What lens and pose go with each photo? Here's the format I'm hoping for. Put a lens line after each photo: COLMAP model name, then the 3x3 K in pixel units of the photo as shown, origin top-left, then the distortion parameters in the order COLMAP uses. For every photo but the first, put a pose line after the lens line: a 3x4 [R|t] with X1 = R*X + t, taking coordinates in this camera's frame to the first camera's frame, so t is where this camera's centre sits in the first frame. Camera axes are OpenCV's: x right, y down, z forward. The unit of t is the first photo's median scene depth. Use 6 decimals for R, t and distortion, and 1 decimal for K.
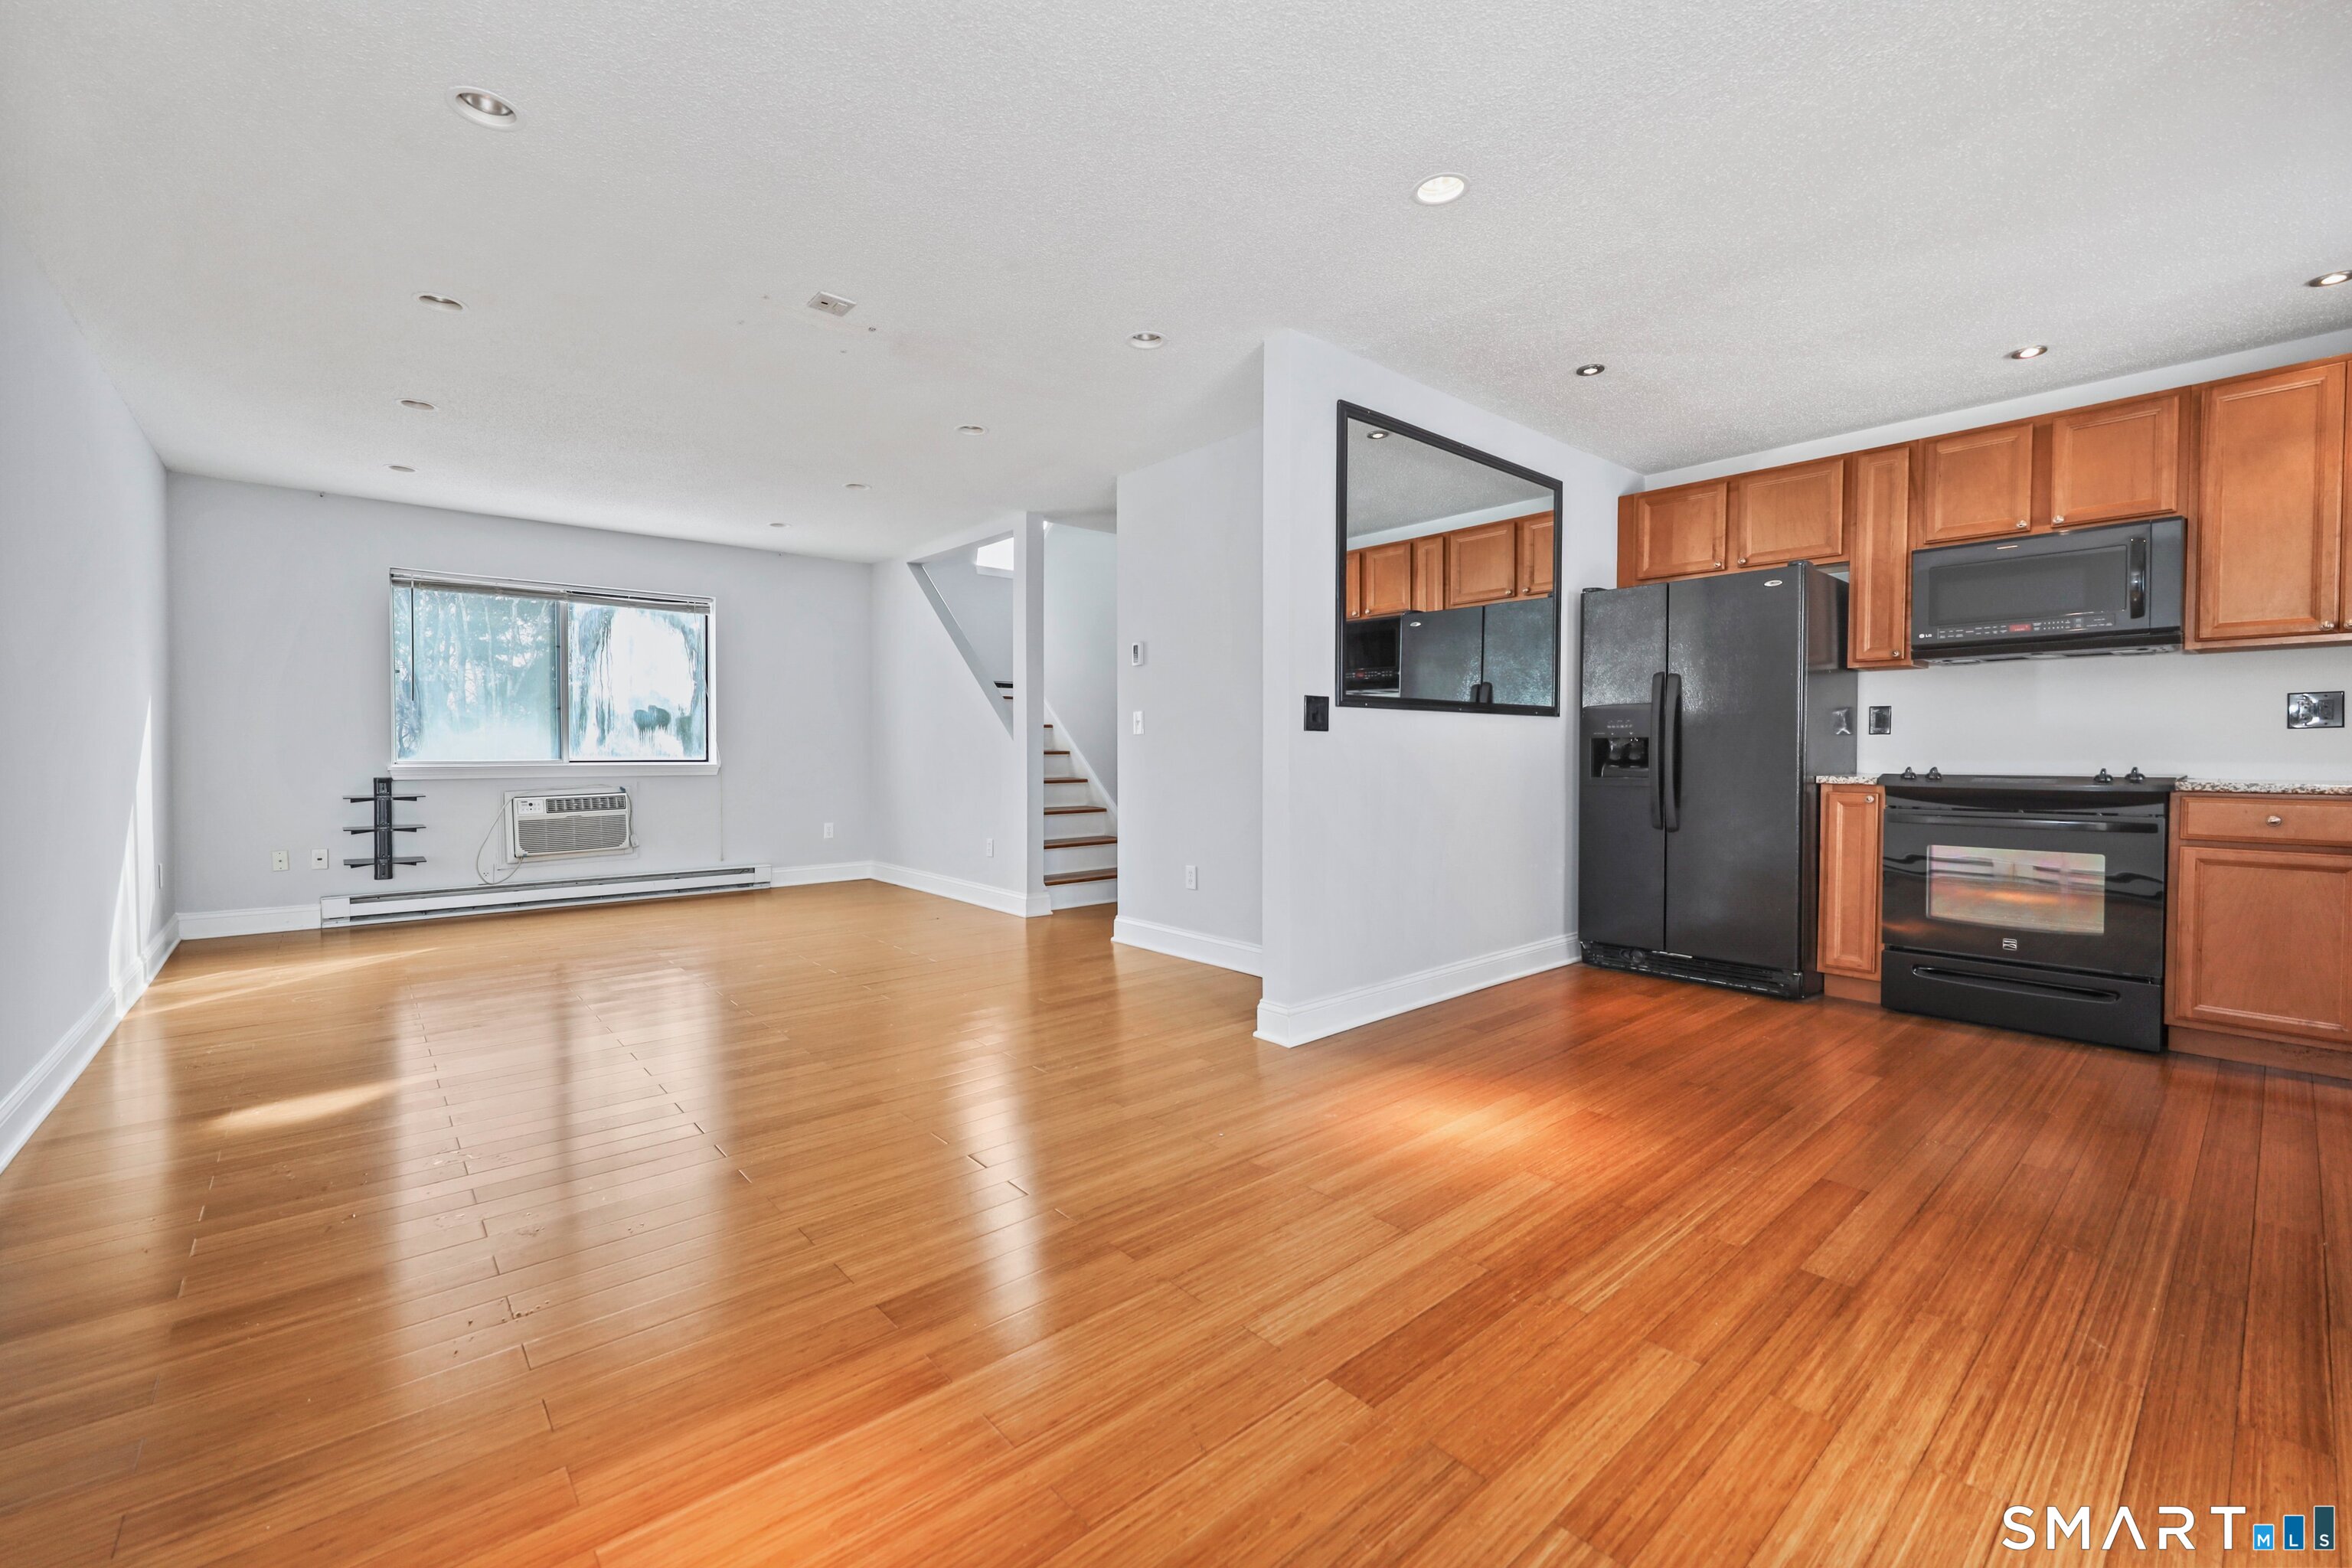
lens RADIAL K [[977.6, 0, 1161.4], [0, 977.6, 766.4], [0, 0, 1]] dist [0.000555, -0.000513]
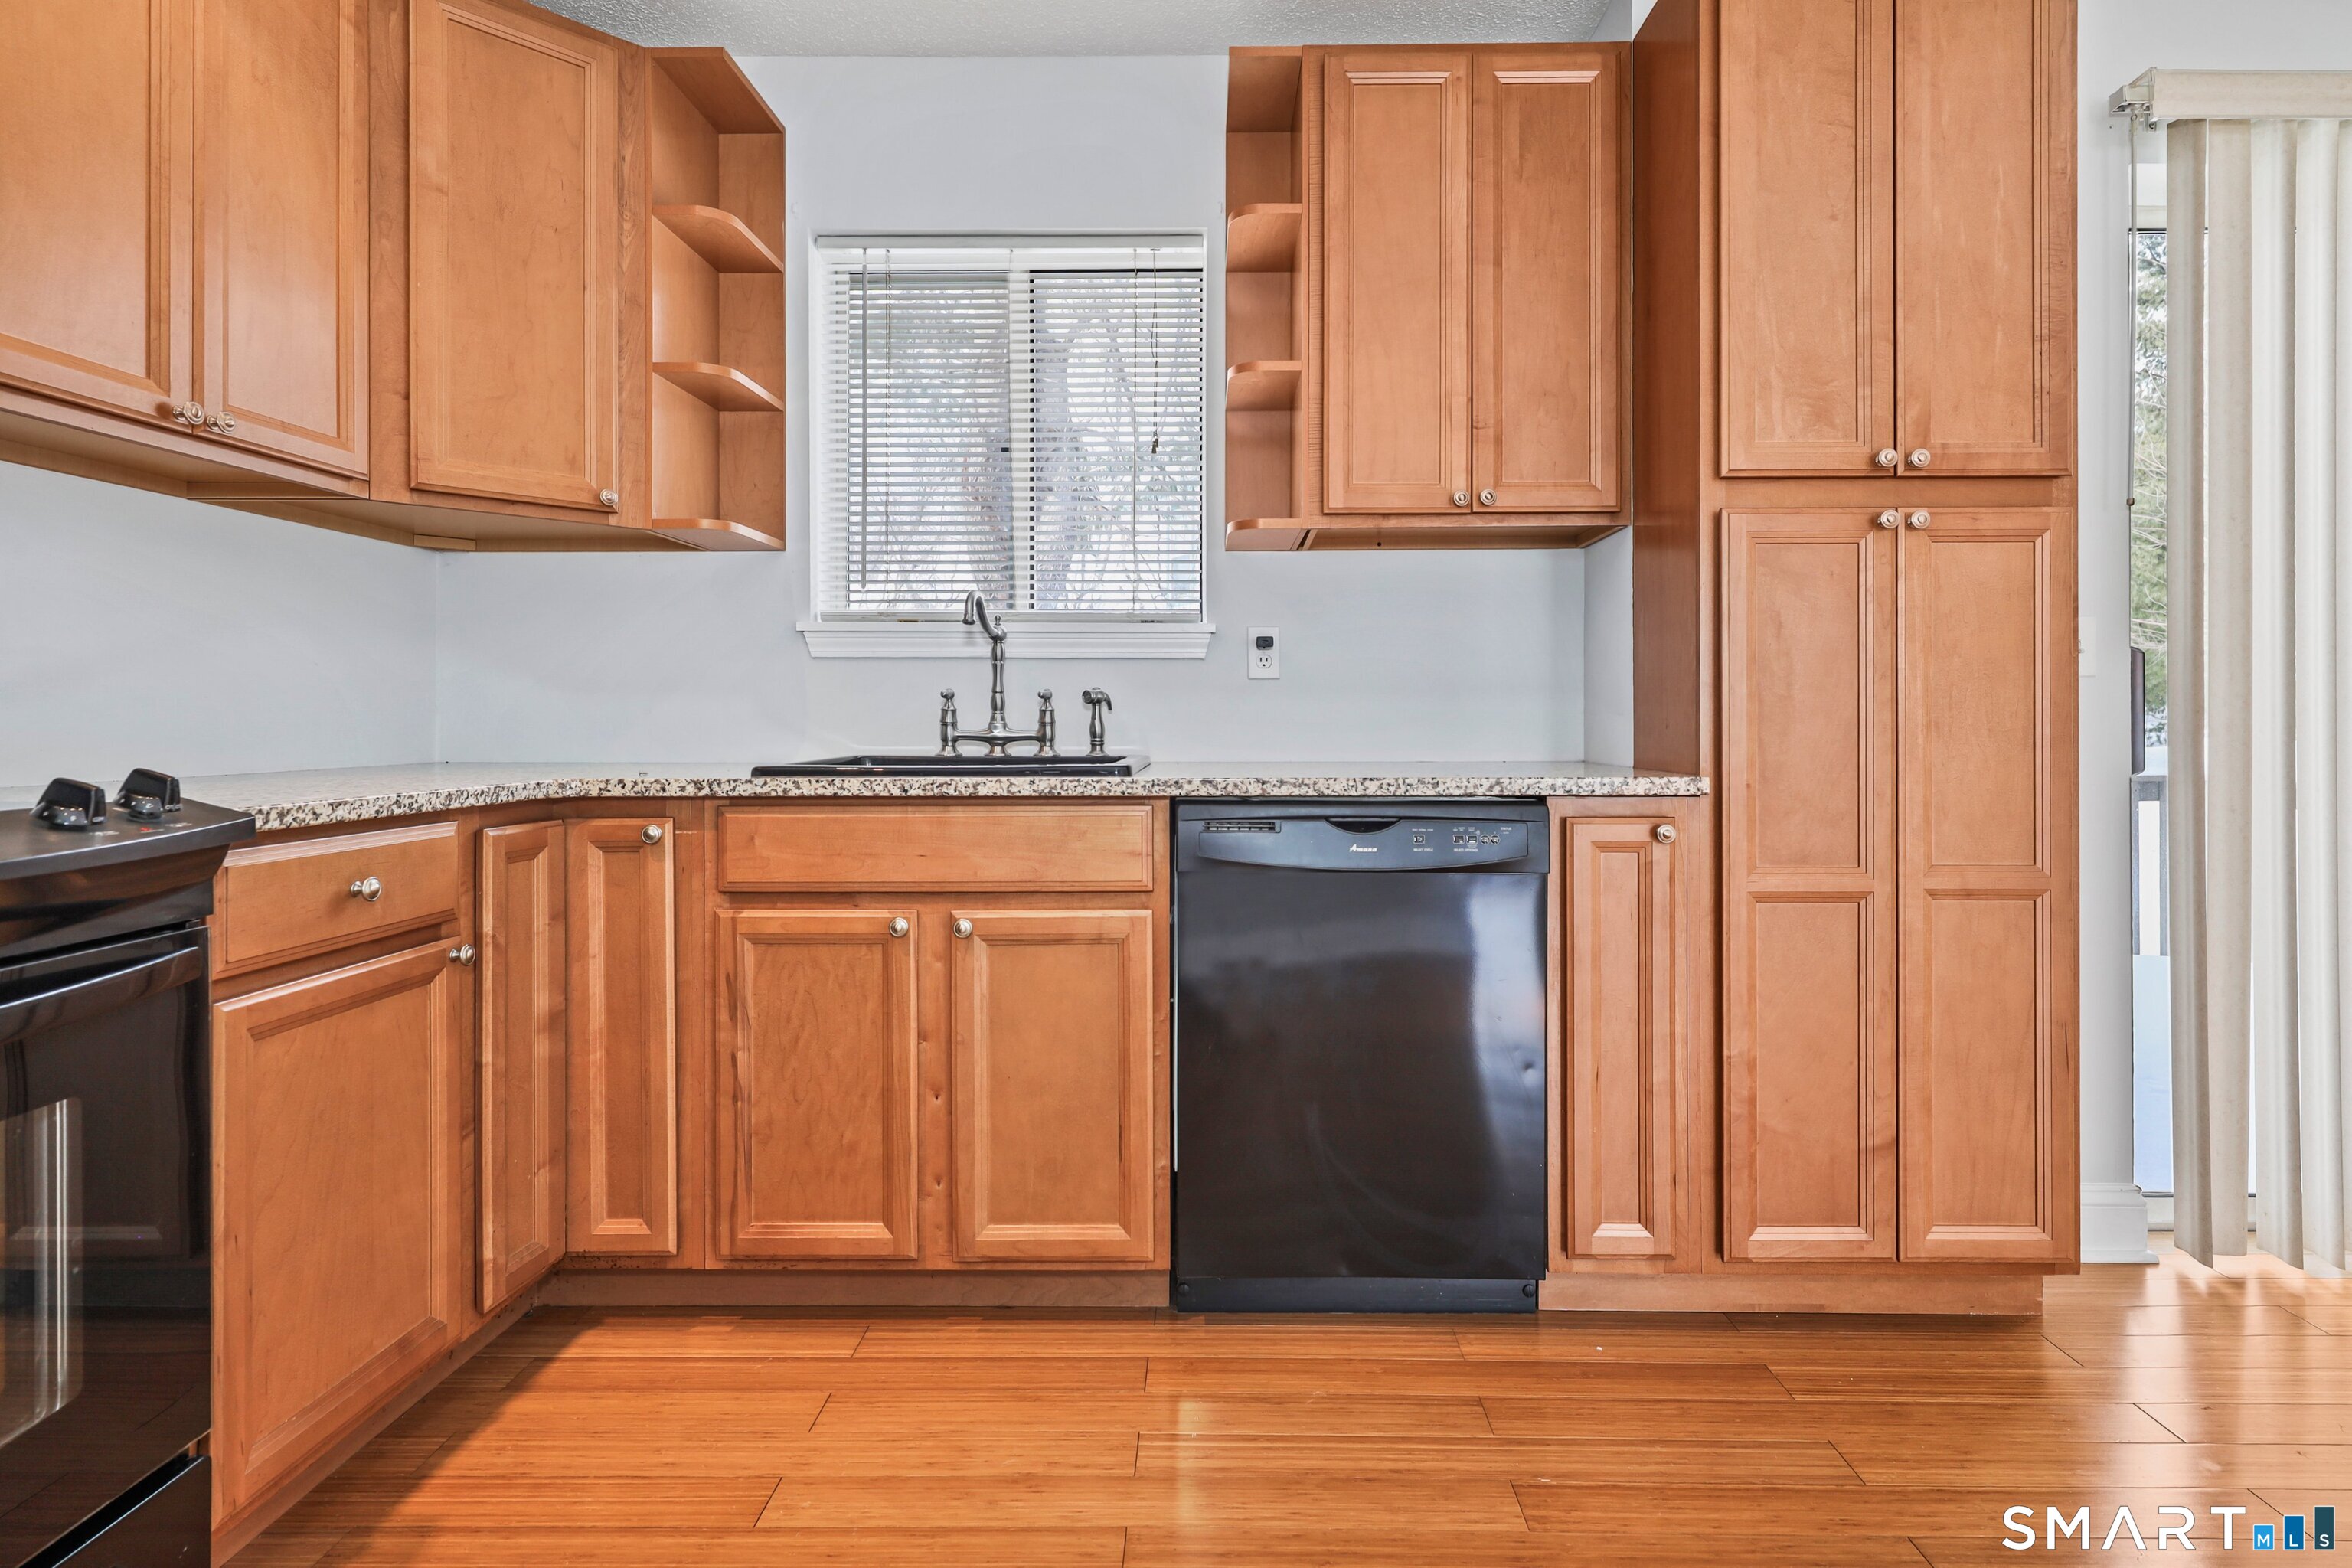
lens RADIAL K [[1171.3, 0, 1210.7], [0, 1171.3, 722.8], [0, 0, 1]] dist [0.001011, -0.001508]
pose [[-0.752694, -0.001793, 0.658368, 0.783673], [0.010089, 0.999847, 0.014258, -0.020226], [-0.658293, 0.017374, -0.752561, 1.578527]]
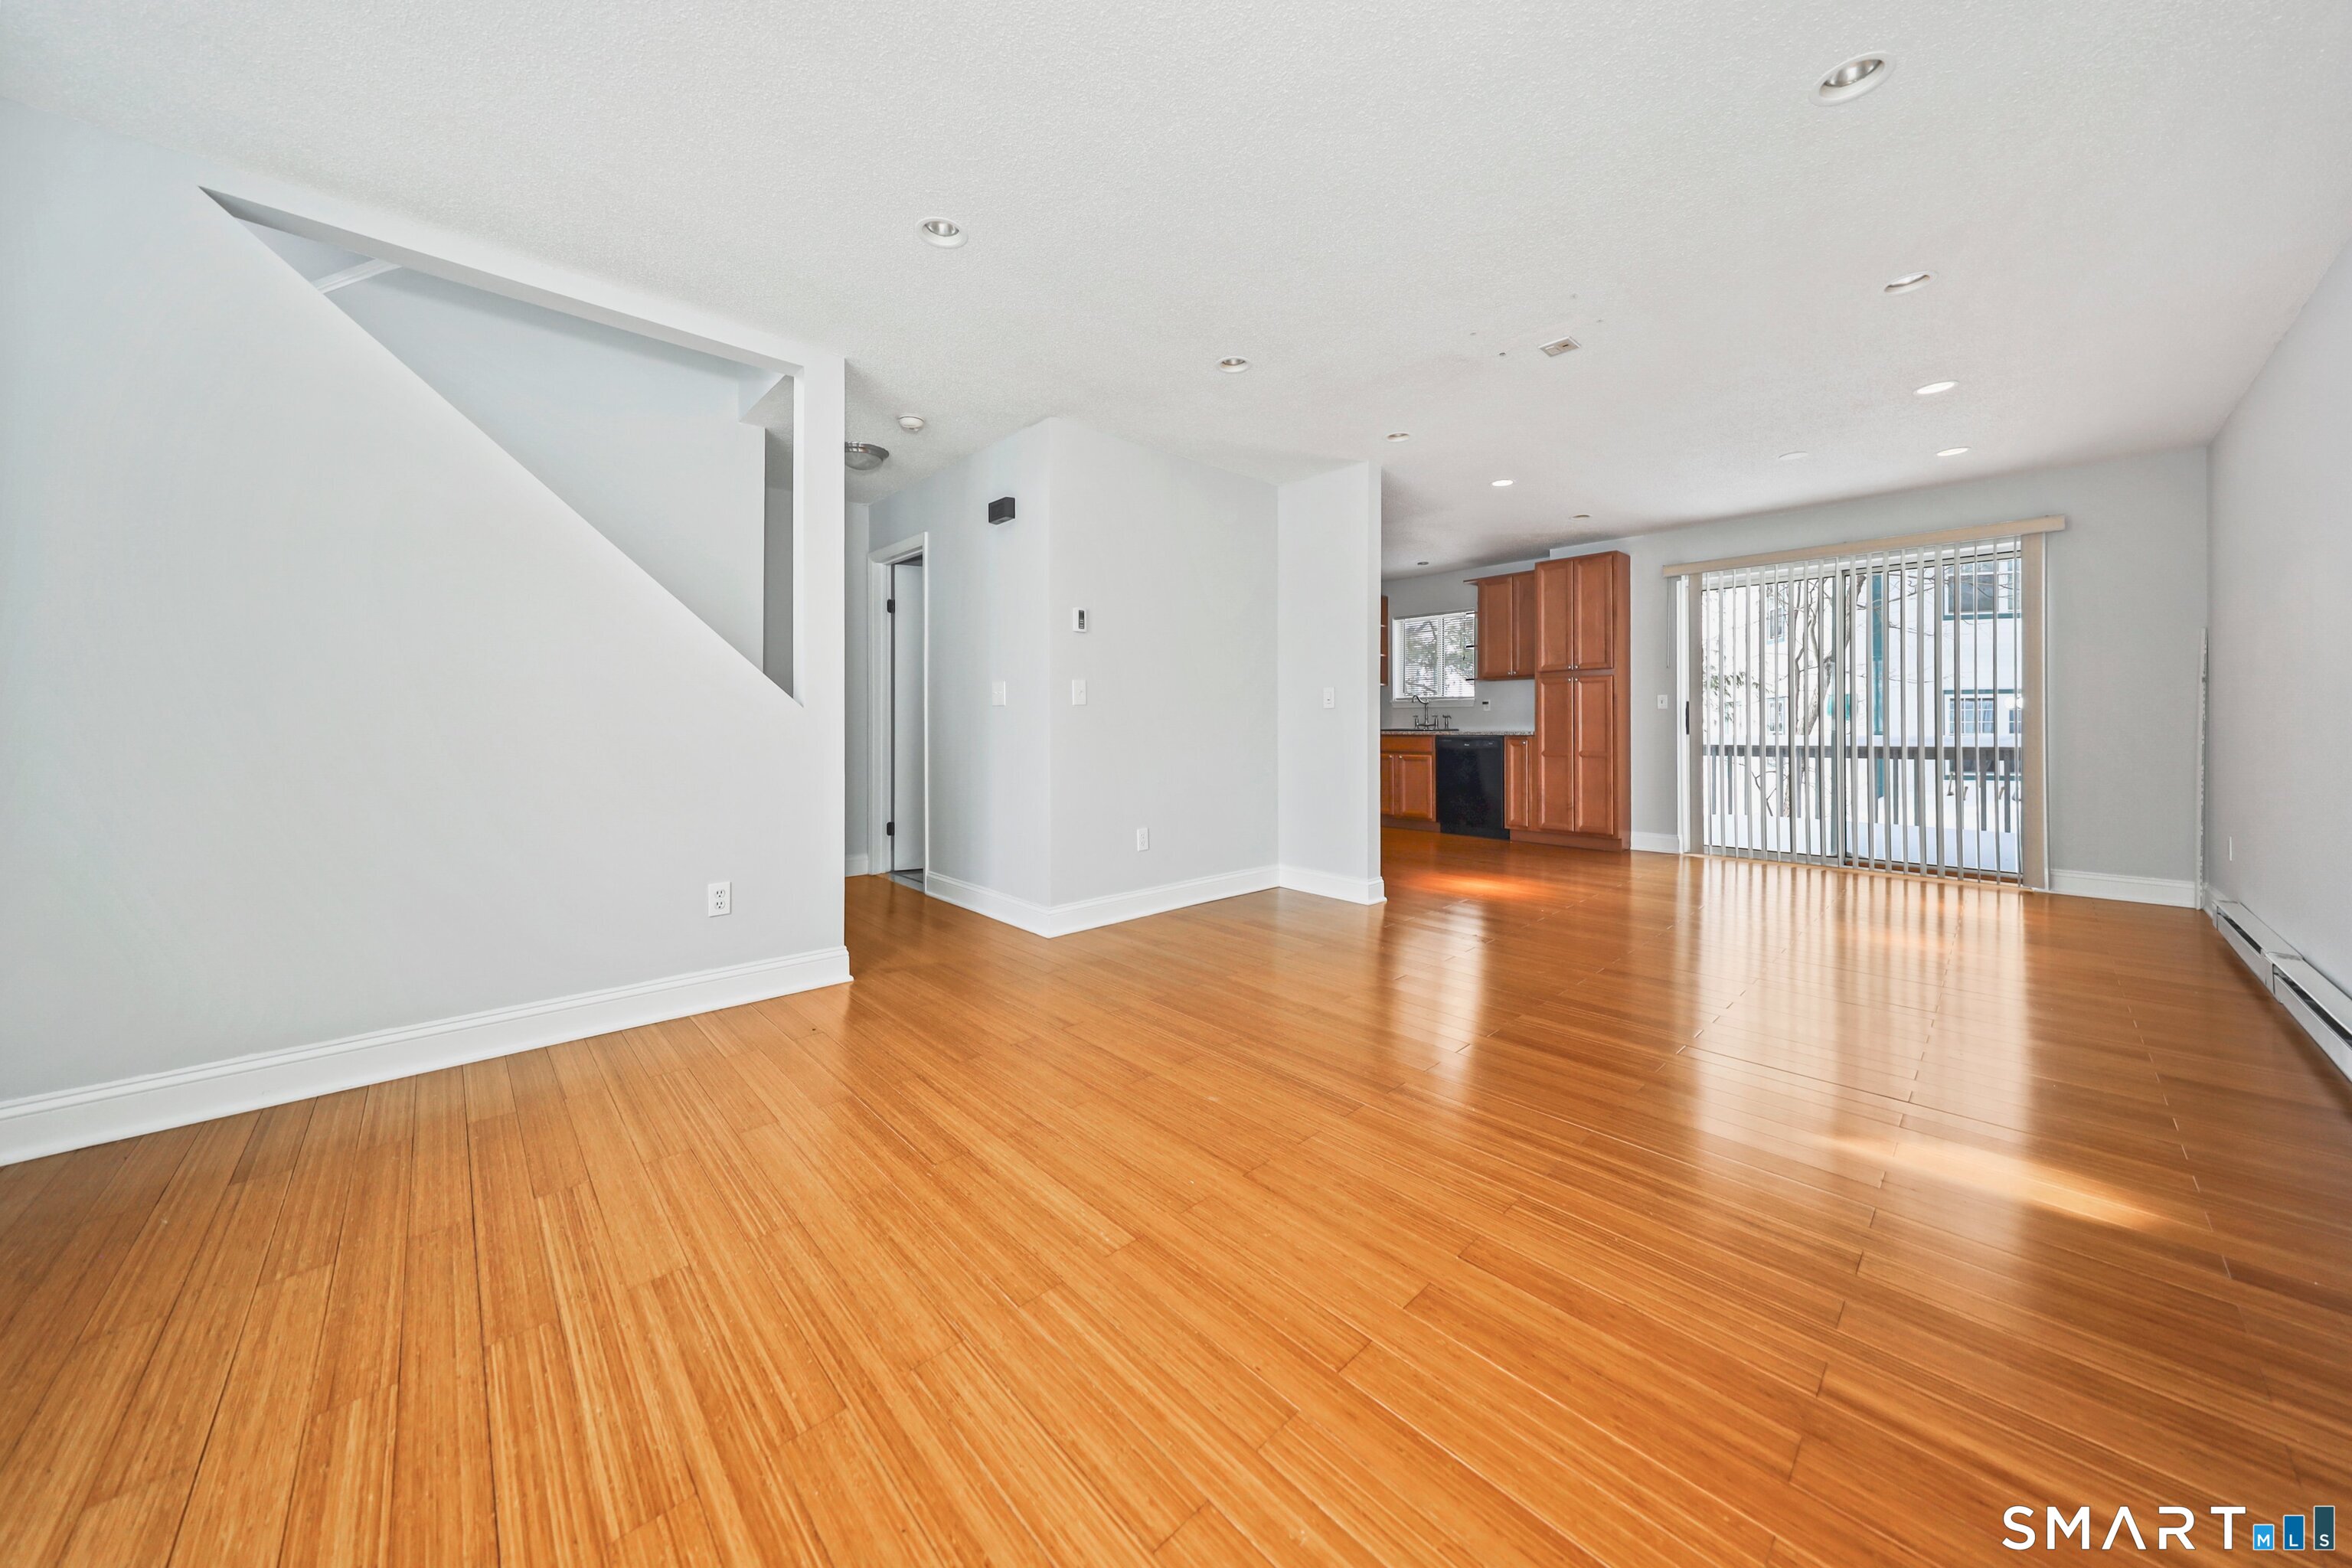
lens RADIAL K [[793.1, 0, 1180.9], [0, 793.1, 723.9], [0, 0, 1]] dist [0.001034, -0.000054]
pose [[-0.054983, -0.003129, 0.998482, -1.797044], [0.020640, 0.999778, 0.004270, -0.034577], [-0.998274, 0.020843, -0.054906, 2.154132]]
